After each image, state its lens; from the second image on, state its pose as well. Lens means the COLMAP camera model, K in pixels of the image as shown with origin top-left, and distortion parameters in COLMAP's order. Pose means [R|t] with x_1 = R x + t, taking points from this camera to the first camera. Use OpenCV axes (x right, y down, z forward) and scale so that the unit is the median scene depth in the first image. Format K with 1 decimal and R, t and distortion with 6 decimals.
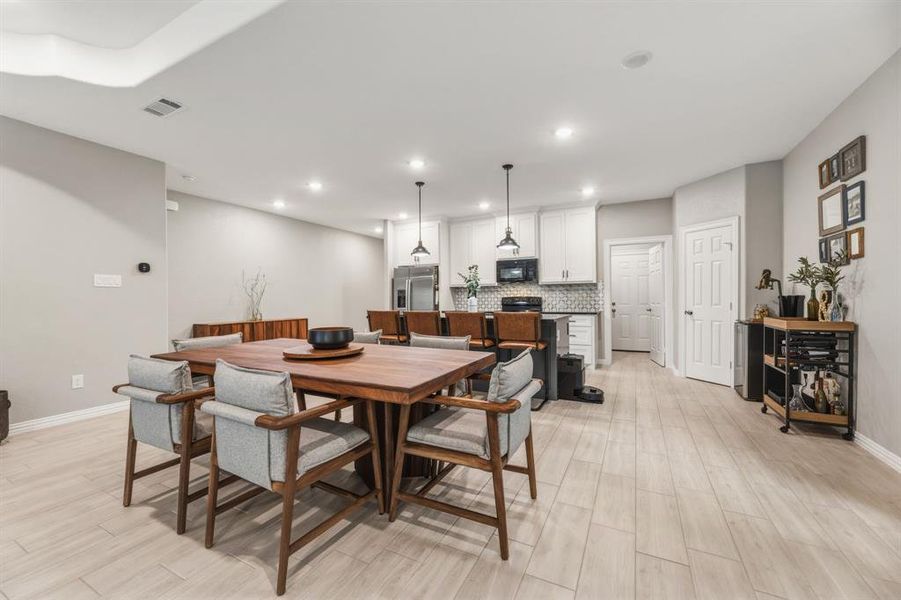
lens RADIAL K [[361.4, 0, 444.2], [0, 361.4, 301.4], [0, 0, 1]] dist [-0.001513, -0.000266]
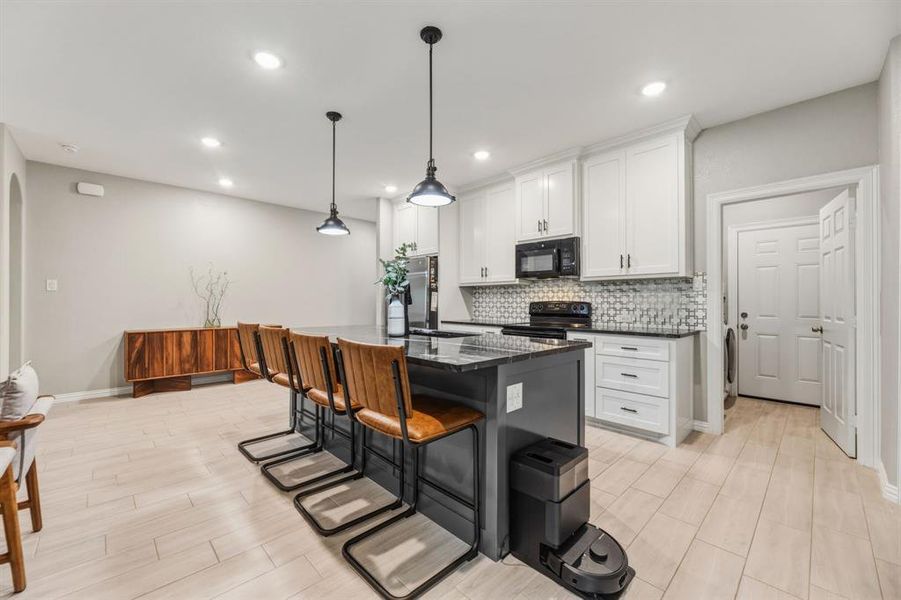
lens RADIAL K [[357.5, 0, 450.1], [0, 357.5, 301.7], [0, 0, 1]] dist [-0.001022, 0.000039]
pose [[0.950993, 0.009483, -0.309067, 0.243510], [-0.011373, 0.999926, -0.004314, -0.008081], [0.309003, 0.007617, 0.951031, 0.384084]]
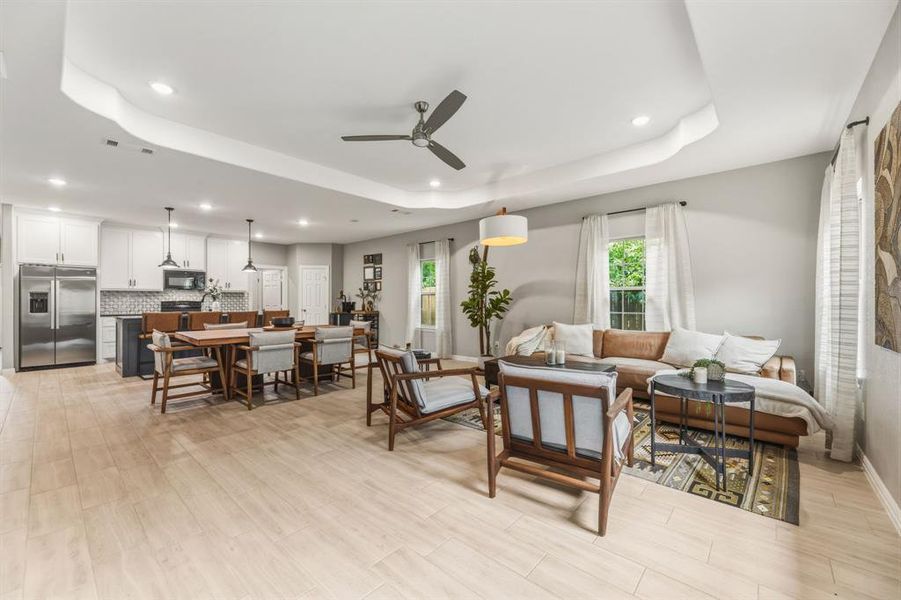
lens RADIAL K [[361.4, 0, 444.2], [0, 361.4, 301.4], [0, 0, 1]] dist [-0.001513, -0.000266]
pose [[0.247240, 0.005256, 0.968940, -0.795899], [0.003579, 0.999974, -0.006337, -0.000926], [-0.968948, 0.005034, 0.247214, -0.153976]]
